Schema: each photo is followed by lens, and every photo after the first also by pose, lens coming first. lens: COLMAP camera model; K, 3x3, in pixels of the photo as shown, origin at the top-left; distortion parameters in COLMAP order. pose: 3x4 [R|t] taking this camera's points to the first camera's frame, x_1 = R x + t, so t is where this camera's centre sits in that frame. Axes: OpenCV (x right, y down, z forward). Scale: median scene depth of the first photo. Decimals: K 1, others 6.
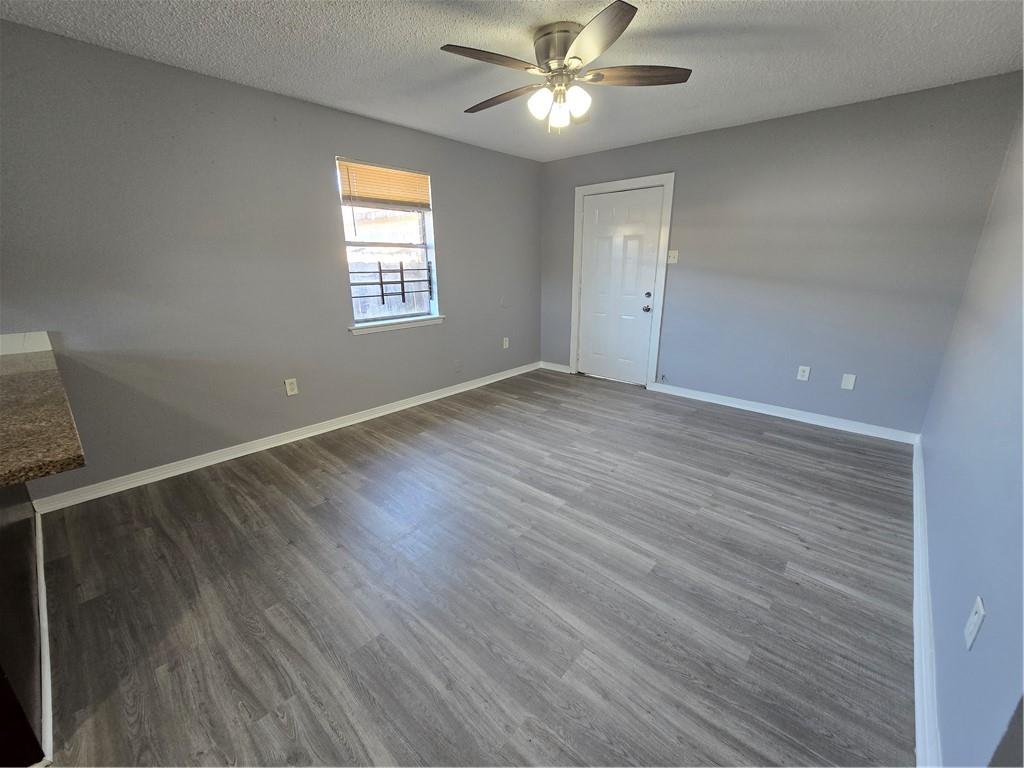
lens RADIAL K [[417.4, 0, 514.1], [0, 417.4, 387.6], [0, 0, 1]] dist [-0.001483, -0.000216]
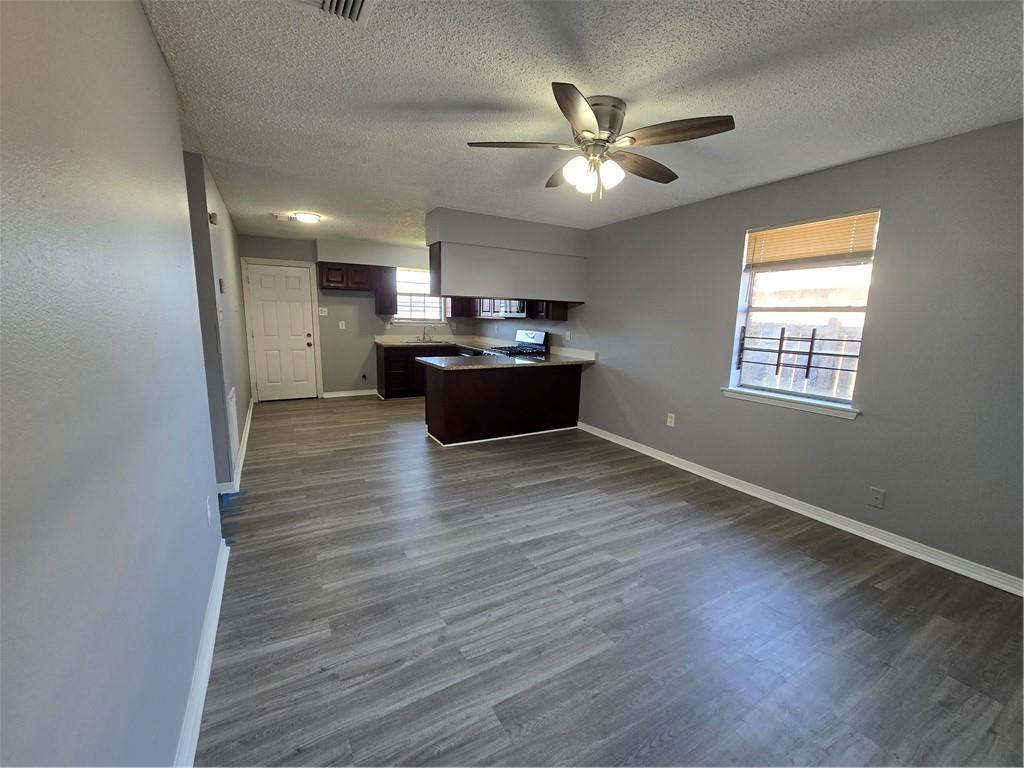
lens RADIAL K [[417.4, 0, 511.9], [0, 417.4, 385.4], [0, 0, 1]] dist [-0.001483, -0.000216]
pose [[-0.311794, 0.148747, -0.938434, 0.862135], [-0.296920, 0.922952, 0.244944, -0.288277], [0.902565, 0.355012, -0.243605, 0.908512]]
